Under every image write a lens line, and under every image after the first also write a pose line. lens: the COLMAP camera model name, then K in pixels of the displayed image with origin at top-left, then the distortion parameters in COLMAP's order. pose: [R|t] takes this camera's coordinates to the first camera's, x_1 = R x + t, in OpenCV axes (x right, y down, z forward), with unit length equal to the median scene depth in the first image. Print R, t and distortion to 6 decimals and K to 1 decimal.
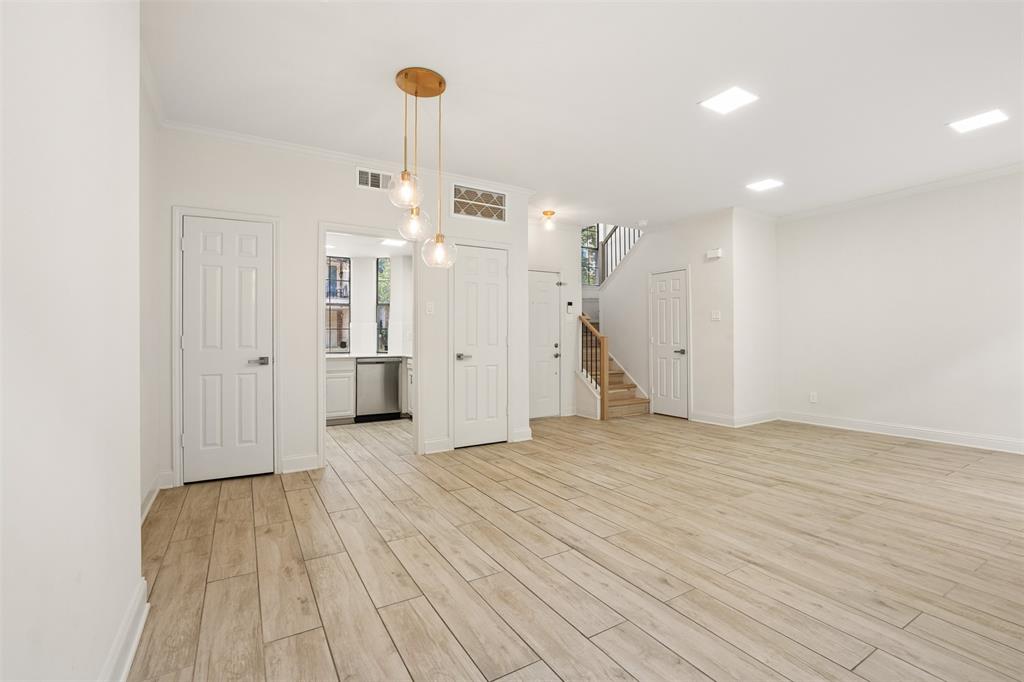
lens RADIAL K [[460.4, 0, 511.8], [0, 460.4, 327.5], [0, 0, 1]] dist [-0.037201, 0.012143]
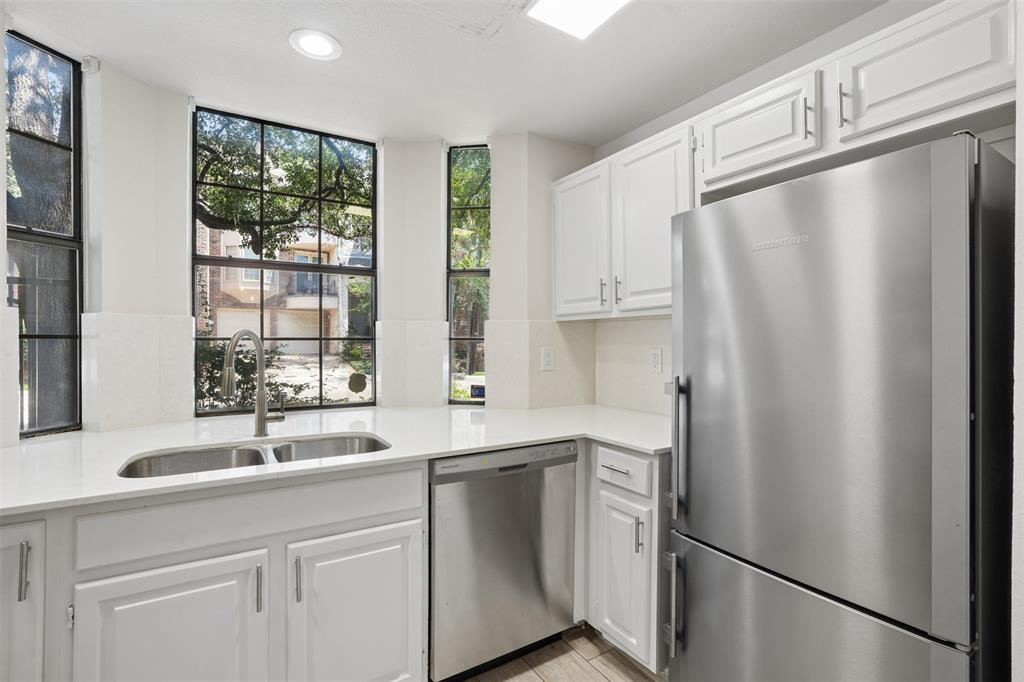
lens RADIAL K [[460.4, 0, 511.5], [0, 460.4, 342.6], [0, 0, 1]] dist [-0.037201, 0.012143]
pose [[0.999895, -0.001156, 0.014425, -0.464367], [0.000827, 0.999739, 0.022814, -0.006130], [-0.014447, -0.022800, 0.999636, 1.165403]]
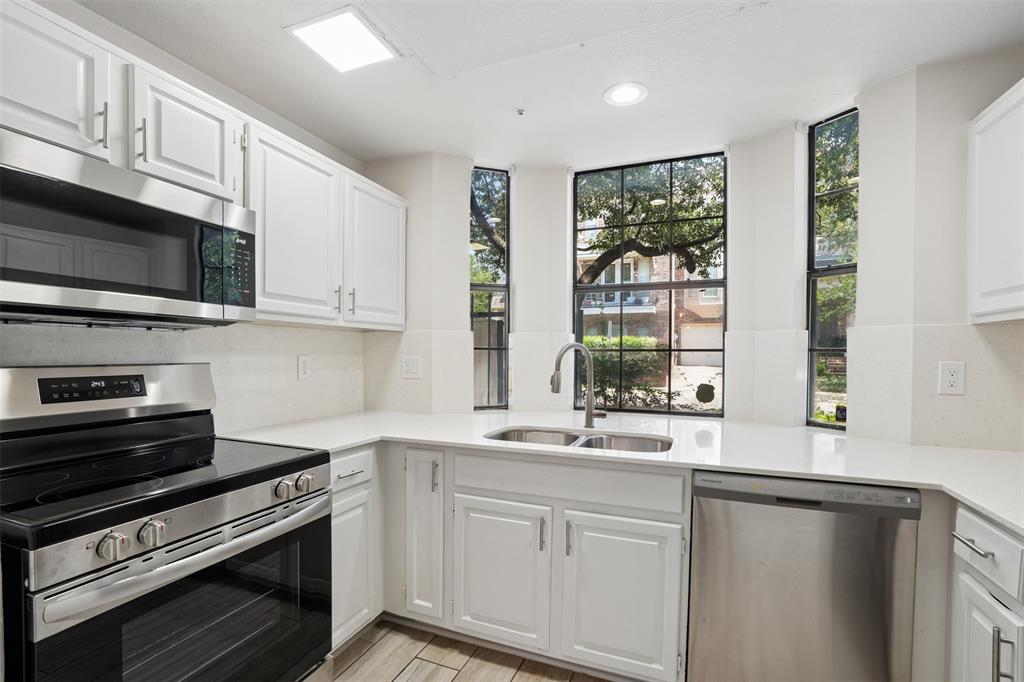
lens RADIAL K [[460.4, 0, 522.7], [0, 460.4, 366.4], [0, 0, 1]] dist [-0.037201, 0.012143]
pose [[0.616752, 0.025595, -0.786741, -0.309176], [0.010821, 0.999101, 0.040987, -0.003254], [0.787083, -0.033793, 0.615921, 1.203827]]
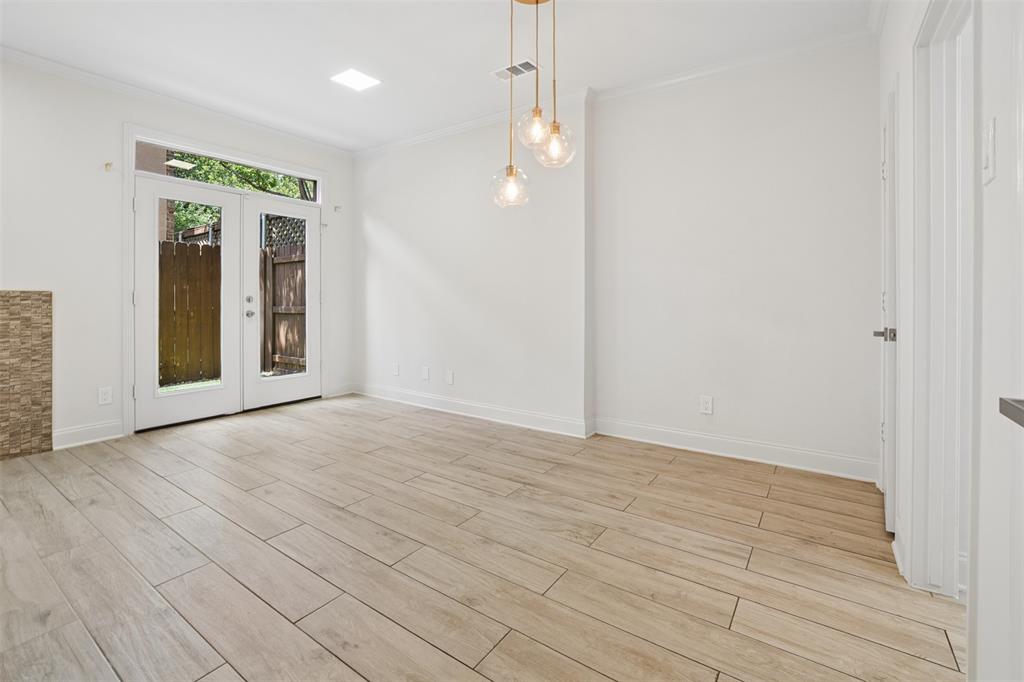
lens RADIAL K [[460.4, 0, 506.8], [0, 460.4, 302.3], [0, 0, 1]] dist [-0.037201, 0.012143]
pose [[-0.911887, 0.003458, -0.410426, 0.134894], [0.005863, 0.999972, -0.004601, 0.029635], [0.410398, -0.006602, -0.911882, 1.290330]]
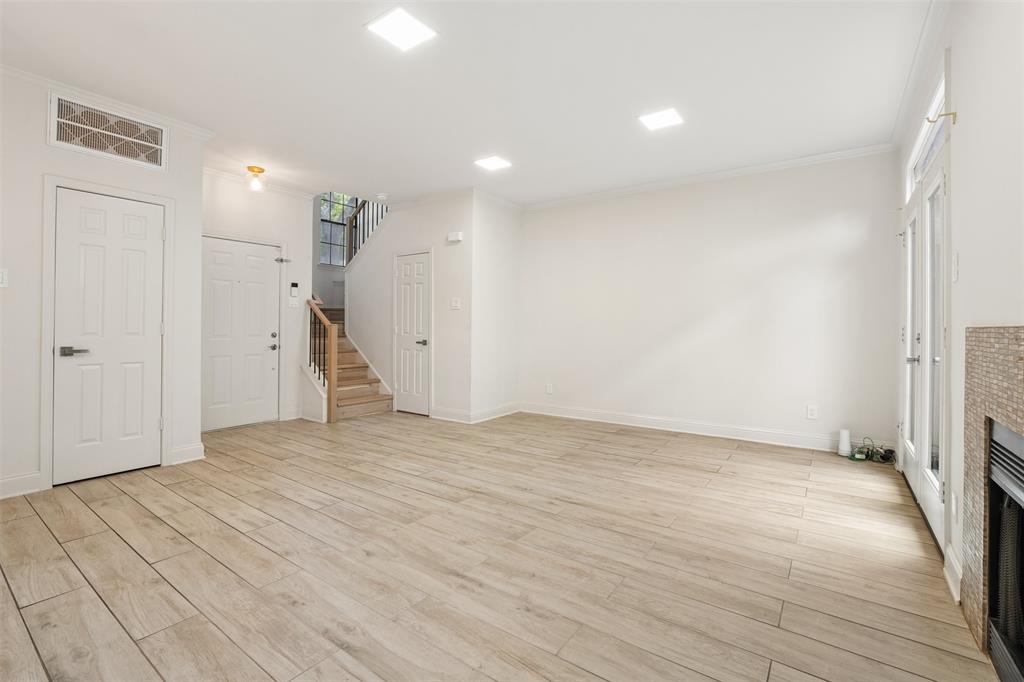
lens RADIAL K [[460.4, 0, 510.0], [0, 460.4, 324.8], [0, 0, 1]] dist [-0.037201, 0.012143]
pose [[0.920576, 0.013550, 0.390329, 0.285030], [-0.021718, 0.999628, 0.016519, -0.002695], [-0.389960, -0.023684, 0.920527, 0.149805]]
